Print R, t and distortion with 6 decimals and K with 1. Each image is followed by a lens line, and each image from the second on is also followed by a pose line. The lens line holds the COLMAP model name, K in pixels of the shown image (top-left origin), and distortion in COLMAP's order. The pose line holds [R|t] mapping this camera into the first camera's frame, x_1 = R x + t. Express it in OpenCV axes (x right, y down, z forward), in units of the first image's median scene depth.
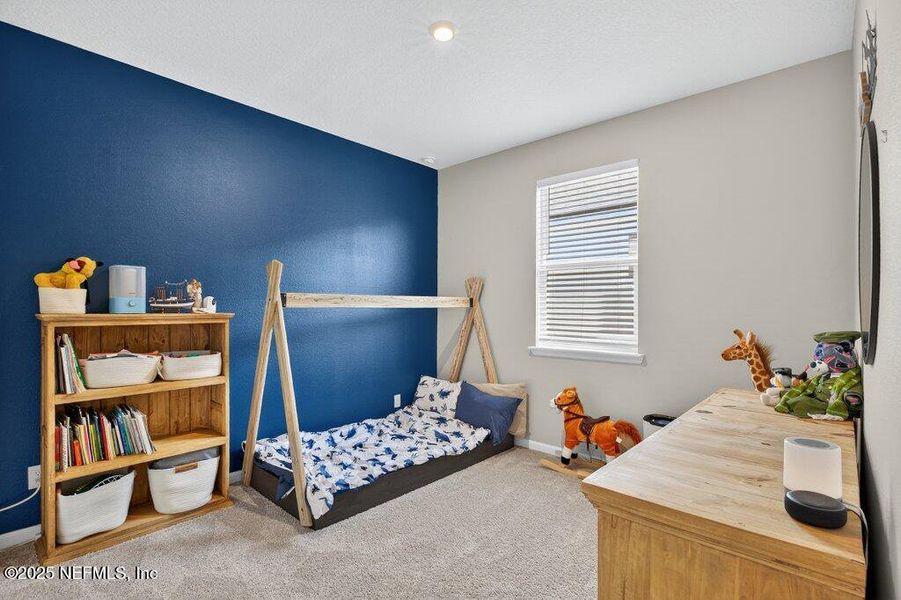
lens RADIAL K [[411.9, 0, 454.9], [0, 411.9, 294.2], [0, 0, 1]] dist [-0.003850, -0.000315]
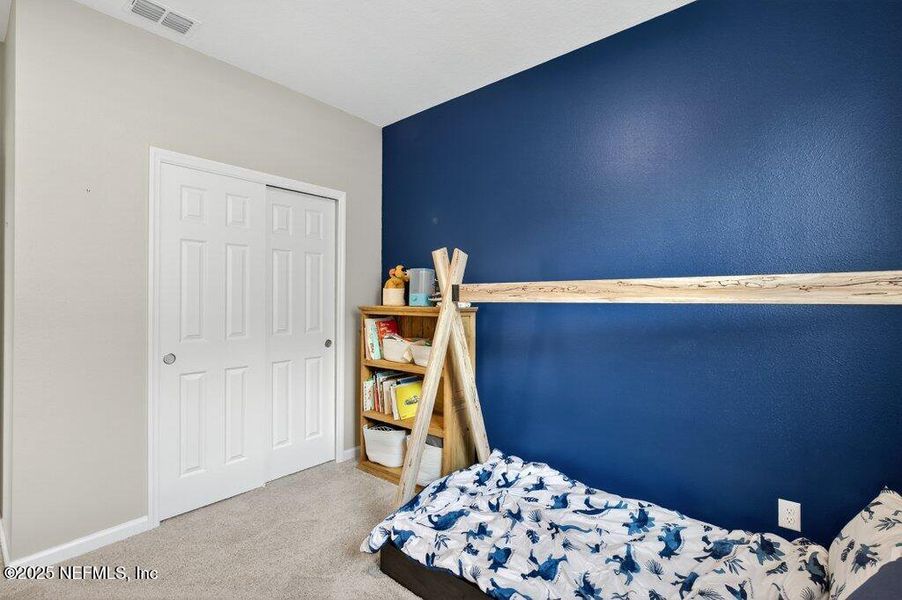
lens RADIAL K [[412.3, 0, 455.4], [0, 412.3, 294.2], [0, 0, 1]] dist [-0.003850, -0.000315]
pose [[0.058475, -0.014213, -0.998188, 0.374683], [0.025025, 0.999605, -0.012767, 0.024224], [0.997975, -0.024233, 0.058808, 0.820480]]
